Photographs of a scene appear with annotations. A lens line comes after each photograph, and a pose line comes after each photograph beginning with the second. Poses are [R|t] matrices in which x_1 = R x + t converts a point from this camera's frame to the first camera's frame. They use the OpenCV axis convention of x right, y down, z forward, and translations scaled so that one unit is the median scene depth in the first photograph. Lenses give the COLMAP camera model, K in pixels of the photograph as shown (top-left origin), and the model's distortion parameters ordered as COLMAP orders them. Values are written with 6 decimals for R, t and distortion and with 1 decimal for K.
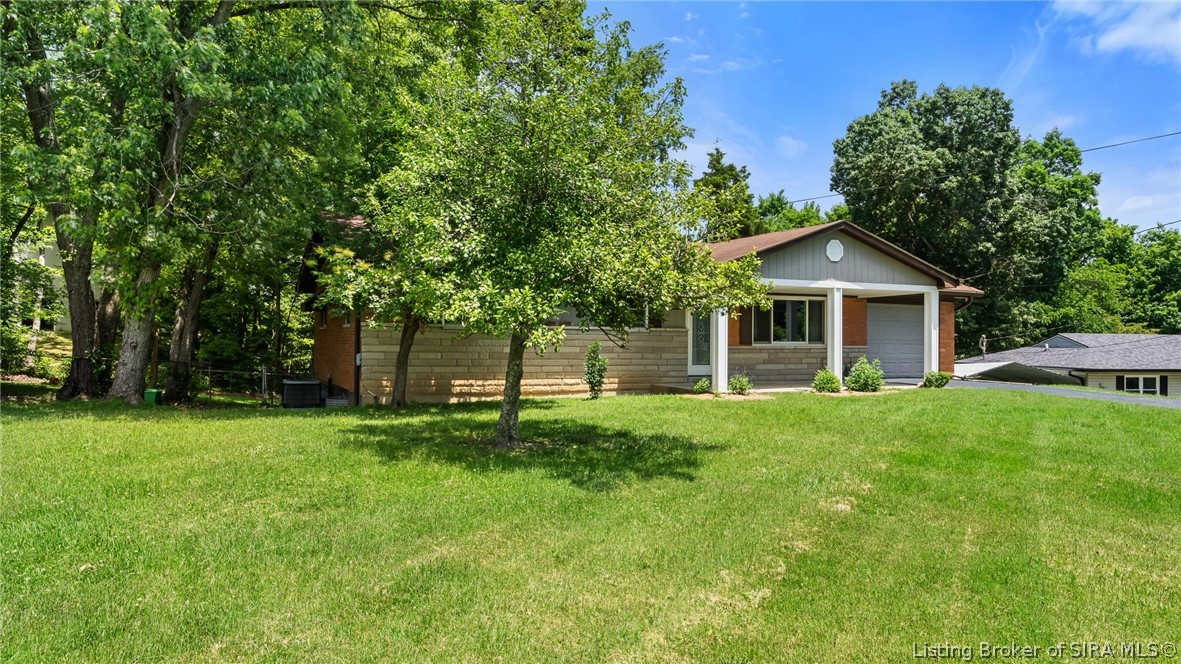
lens RADIAL K [[824.4, 0, 592.5], [0, 824.4, 328.5], [0, 0, 1]] dist [0.001896, 0.000316]
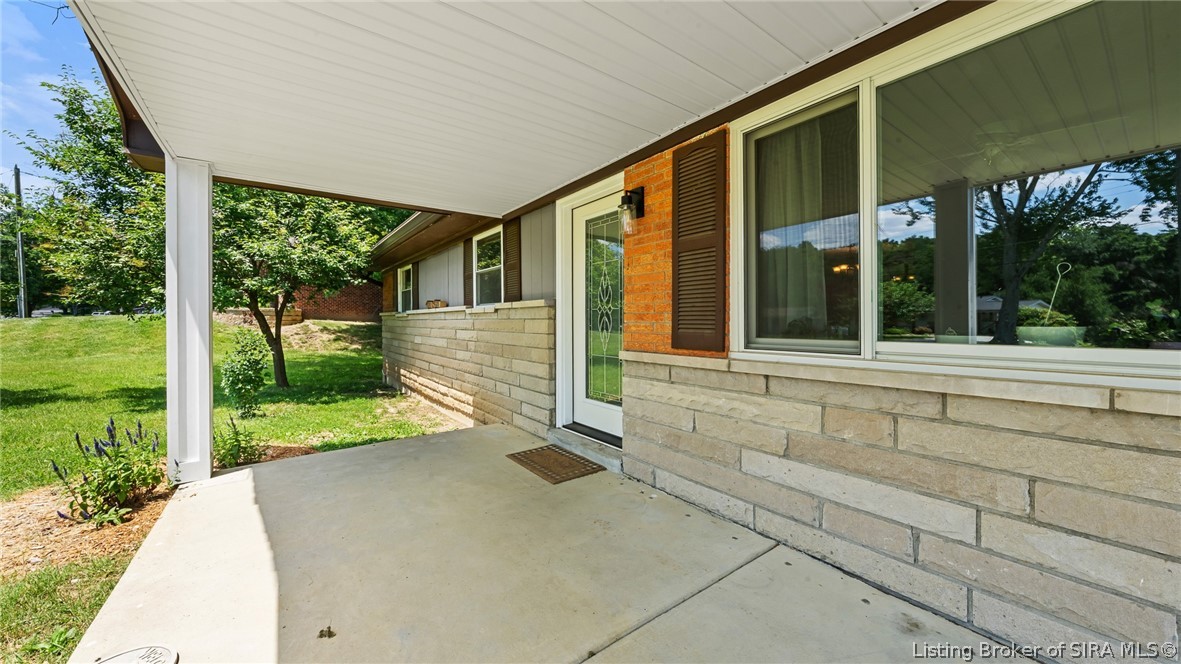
lens RADIAL K [[420.7, 0, 590.0], [0, 420.7, 320.3], [0, 0, 1]] dist [-0.006298, -0.000004]
pose [[0.170545, -0.003749, -0.985343, 0.331401], [0.032996, 0.999454, 0.001909, 0.010785], [0.984797, -0.032838, 0.170575, 1.055637]]
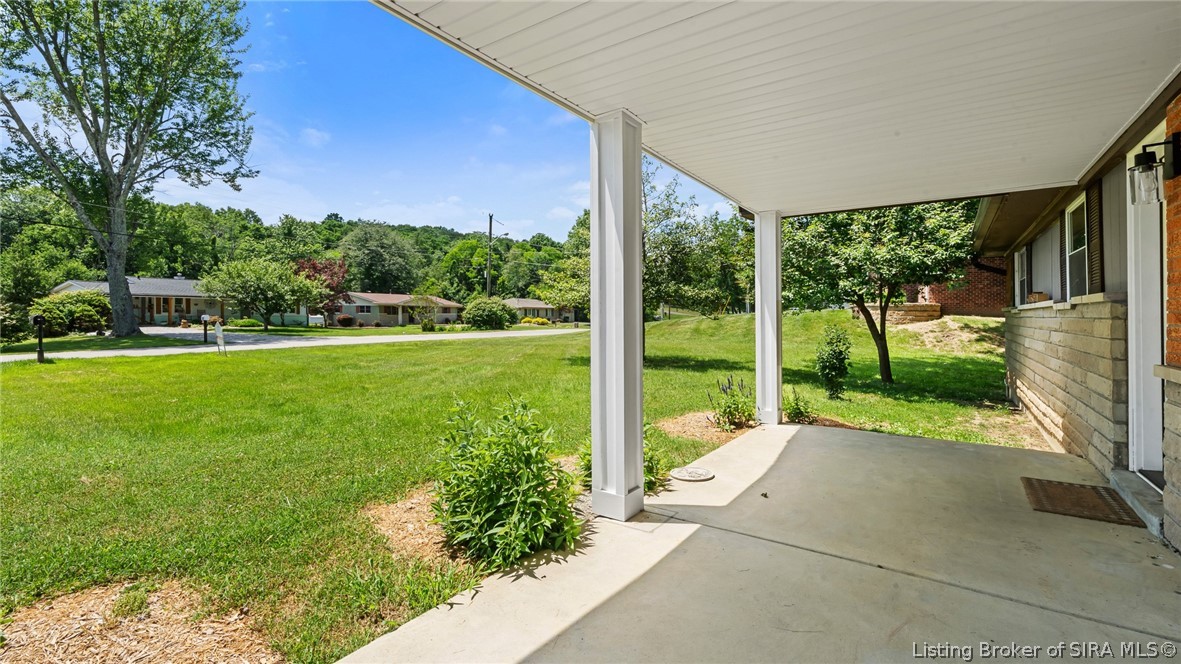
lens RADIAL K [[514.7, 0, 591.2], [0, 514.7, 322.0], [0, 0, 1]] dist [-0.000008, 0.000002]
pose [[-0.880333, -0.000367, -0.474357, 0.379966], [0.007222, 0.999873, -0.014177, 0.012322], [0.474302, -0.015906, -0.880219, 1.146994]]
